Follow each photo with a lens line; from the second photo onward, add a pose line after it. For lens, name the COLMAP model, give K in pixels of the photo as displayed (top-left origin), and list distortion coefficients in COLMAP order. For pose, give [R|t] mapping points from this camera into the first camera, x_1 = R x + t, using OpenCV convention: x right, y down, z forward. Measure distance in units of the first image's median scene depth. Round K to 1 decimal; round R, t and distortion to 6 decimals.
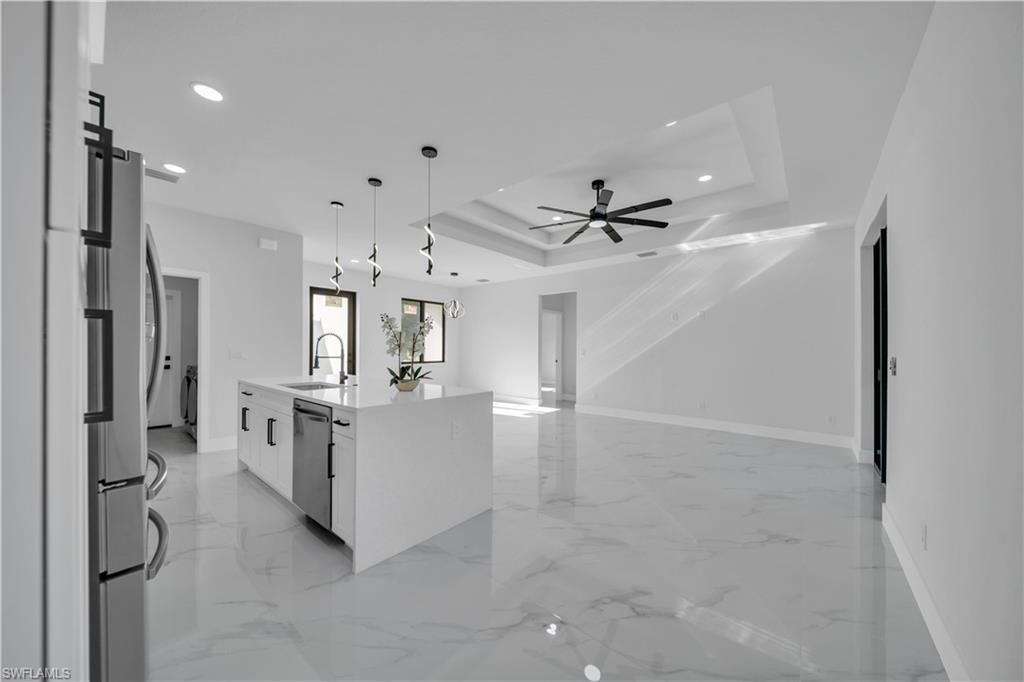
lens RADIAL K [[352.6, 0, 511.9], [0, 352.6, 351.1], [0, 0, 1]] dist [0.000803, 0.000029]
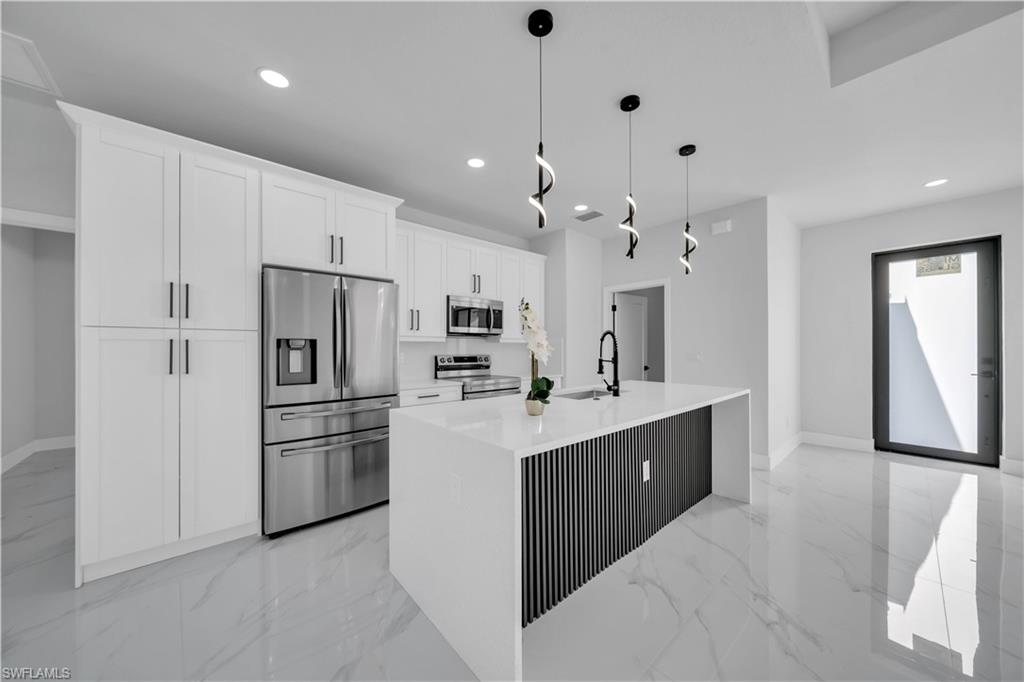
lens RADIAL K [[353.6, 0, 515.0], [0, 353.6, 347.2], [0, 0, 1]] dist [-0.000164, -0.000060]
pose [[-0.138735, -0.005835, -0.990312, 0.161764], [-0.005368, 0.999972, -0.005140, -0.004735], [0.990315, 0.004603, -0.138762, 0.461384]]
